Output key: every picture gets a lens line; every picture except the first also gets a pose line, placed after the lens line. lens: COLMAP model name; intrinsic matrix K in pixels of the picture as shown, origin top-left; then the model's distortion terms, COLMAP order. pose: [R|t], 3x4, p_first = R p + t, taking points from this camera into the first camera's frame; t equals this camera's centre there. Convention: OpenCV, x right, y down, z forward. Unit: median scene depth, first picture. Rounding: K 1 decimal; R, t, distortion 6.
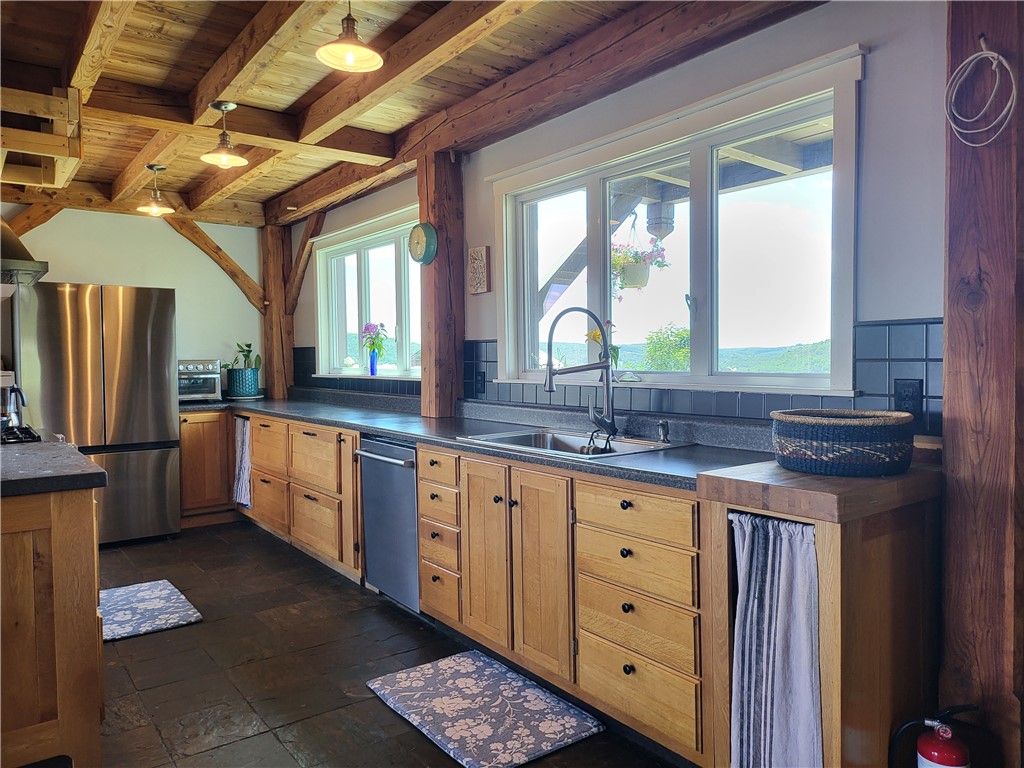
lens RADIAL K [[716.2, 0, 513.8], [0, 716.2, 383.3], [0, 0, 1]] dist [0.053275, -0.048987]
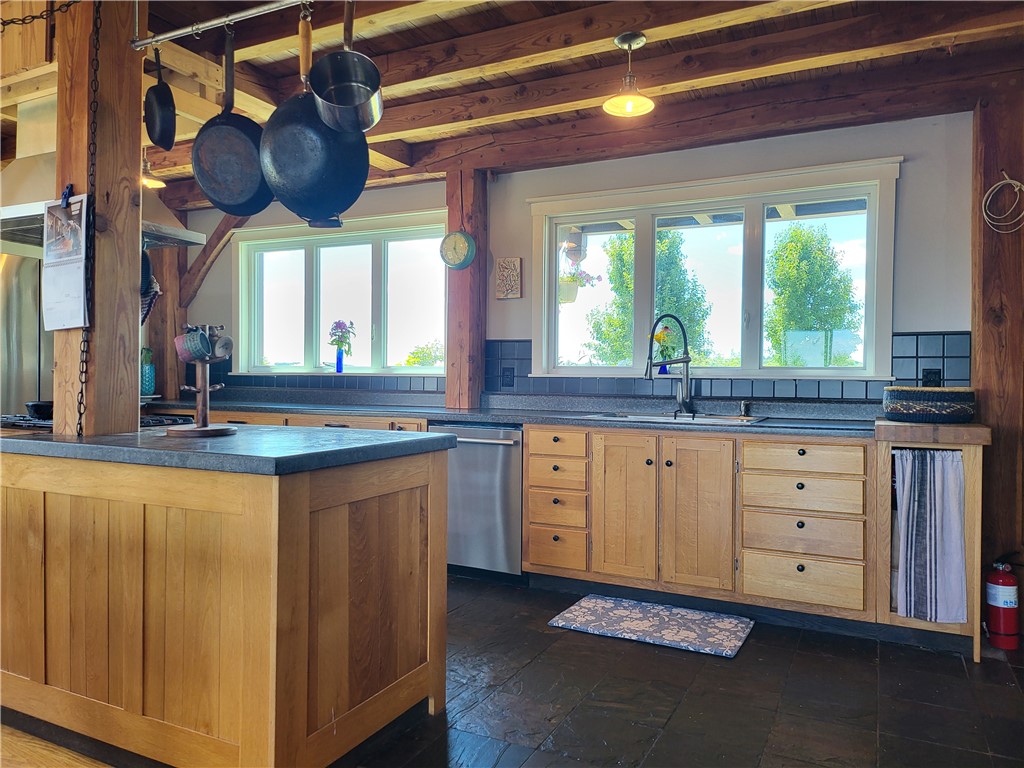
lens RADIAL K [[716.2, 0, 520.4], [0, 716.2, 388.5], [0, 0, 1]] dist [0.053275, -0.048987]
pose [[0.898342, 0.012276, 0.439125, -0.785843], [-0.003909, 0.999793, -0.019952, 0.058664], [-0.439279, 0.016207, 0.898204, -0.035564]]
